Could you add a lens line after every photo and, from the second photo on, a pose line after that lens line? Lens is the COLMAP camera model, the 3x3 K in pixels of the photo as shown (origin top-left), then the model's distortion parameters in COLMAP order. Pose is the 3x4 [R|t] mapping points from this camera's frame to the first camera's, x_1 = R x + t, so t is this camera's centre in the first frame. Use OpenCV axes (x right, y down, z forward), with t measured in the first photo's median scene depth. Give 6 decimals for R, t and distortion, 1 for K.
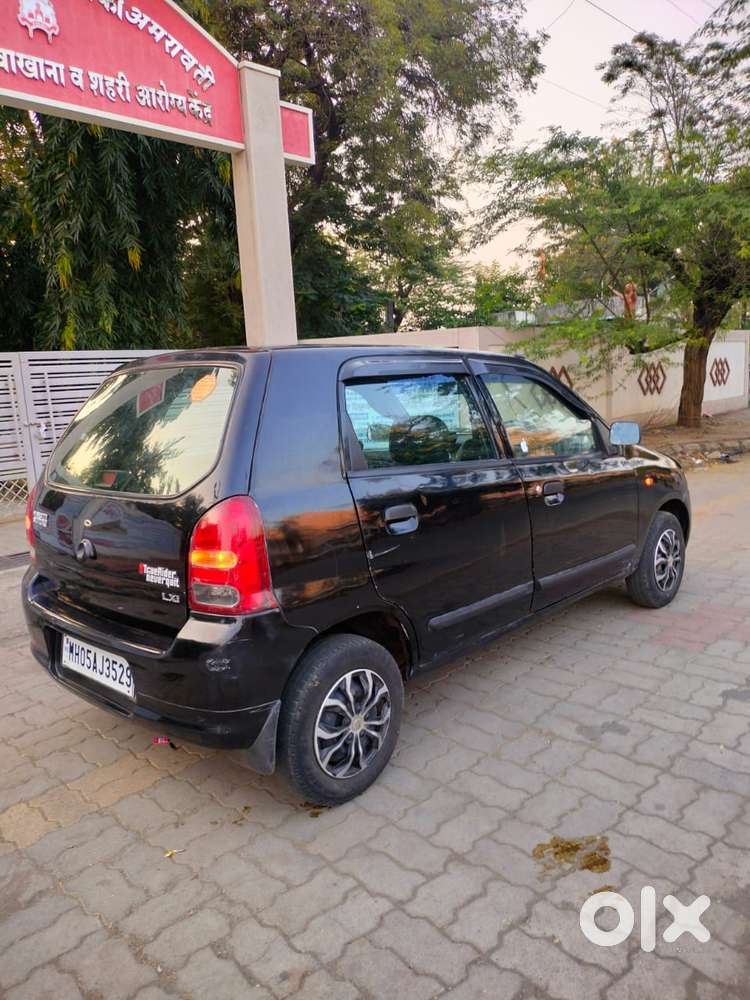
lens RADIAL K [[750.4, 0, 377.4], [0, 750.4, 493.7], [0, 0, 1]] dist [0.037934, -0.040530]
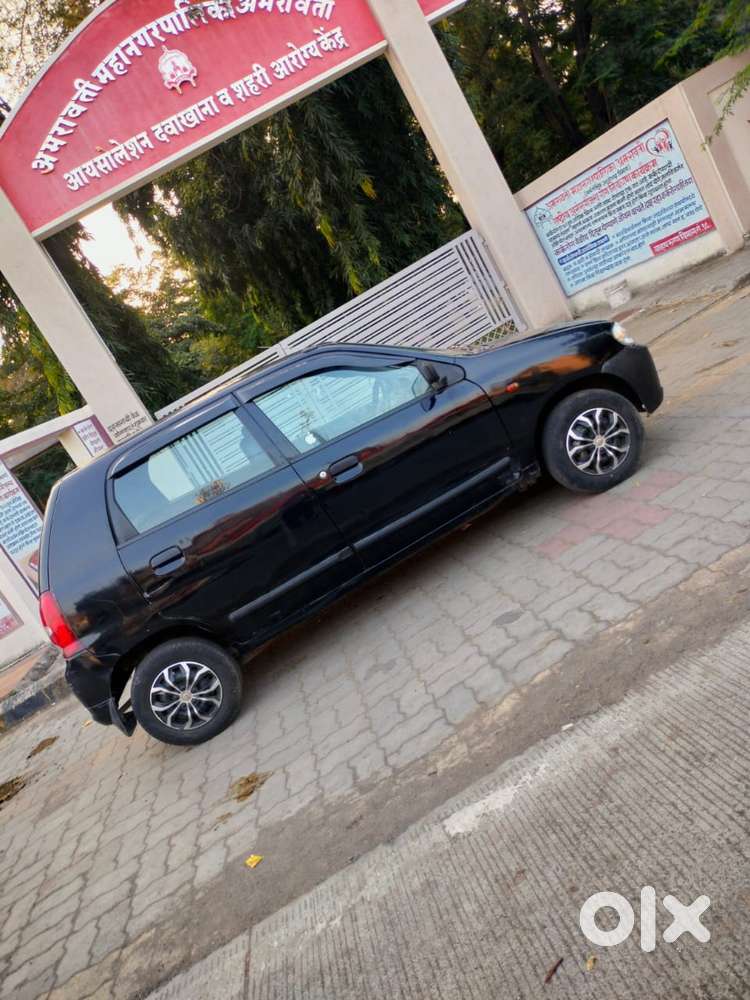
lens RADIAL K [[736.5, 0, 378.1], [0, 736.5, 503.7], [0, 0, 1]] dist [0.035714, -0.033174]
pose [[0.736721, -0.207316, -0.643632, 0.398459], [0.368610, 0.921110, 0.125230, -0.030596], [0.566894, -0.329509, 0.755020, 0.064612]]
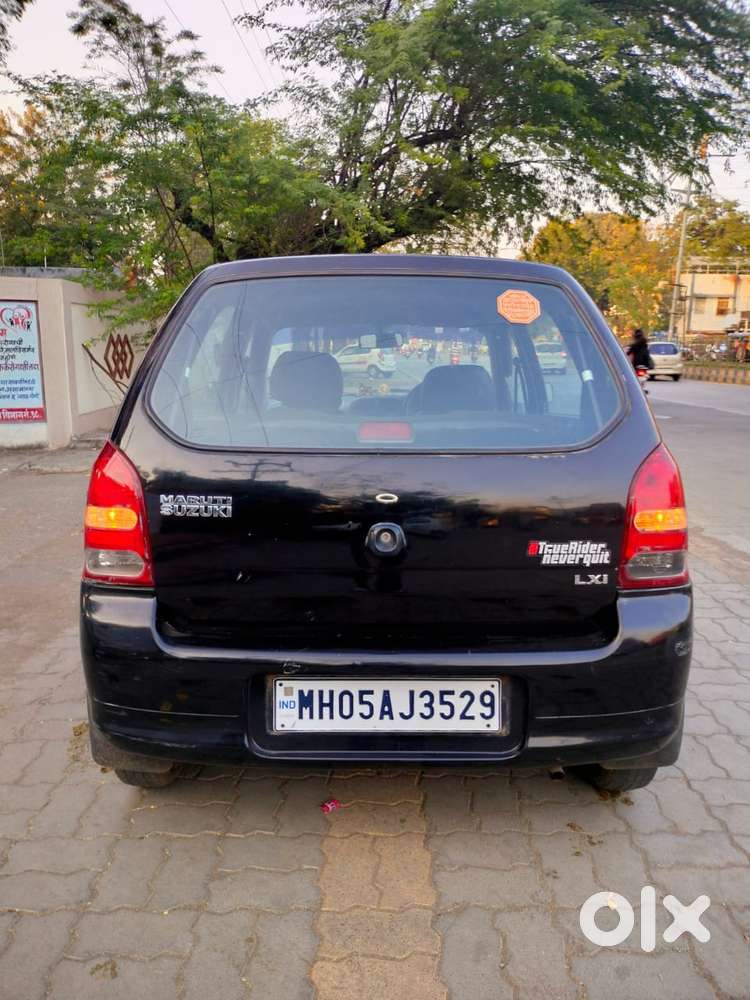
lens RADIAL K [[736.5, 0, 378.1], [0, 736.5, 503.7], [0, 0, 1]] dist [0.035714, -0.033174]
pose [[0.717679, -0.074210, 0.692409, -0.265711], [0.047388, 0.997205, 0.057759, 0.002647], [-0.694760, -0.008640, 0.719189, 0.174604]]
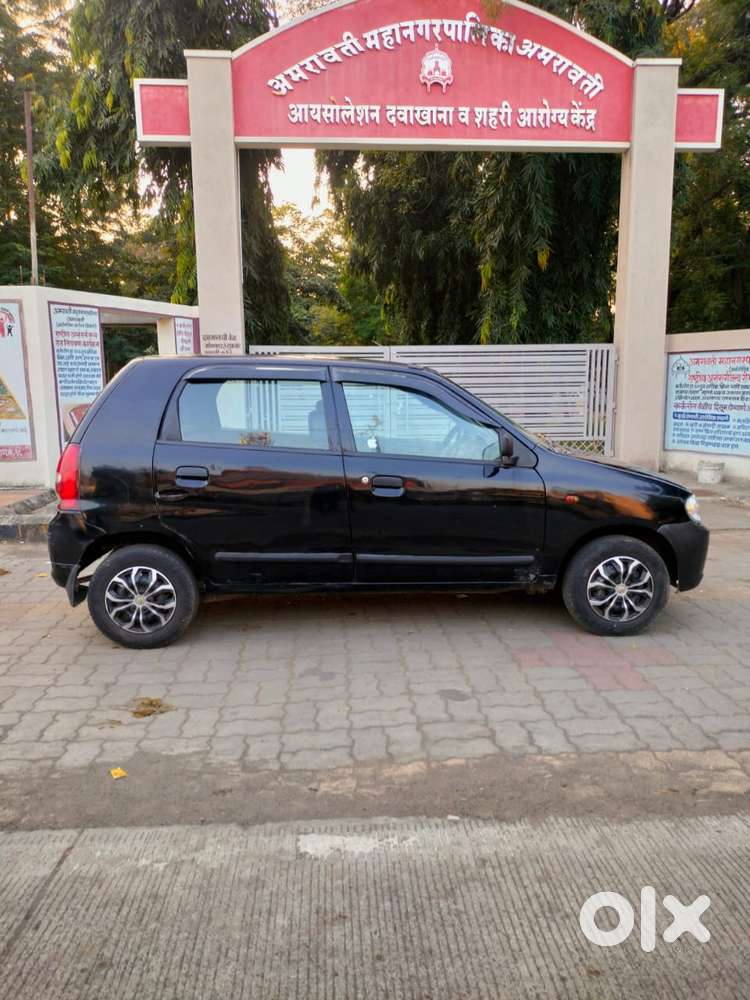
lens RADIAL K [[750.4, 0, 377.4], [0, 750.4, 493.7], [0, 0, 1]] dist [0.037934, -0.040530]
pose [[0.728553, 0.153525, -0.667564, 0.406009], [-0.140996, 0.987302, 0.073181, -0.029330], [0.670322, 0.040807, 0.740948, 0.050117]]
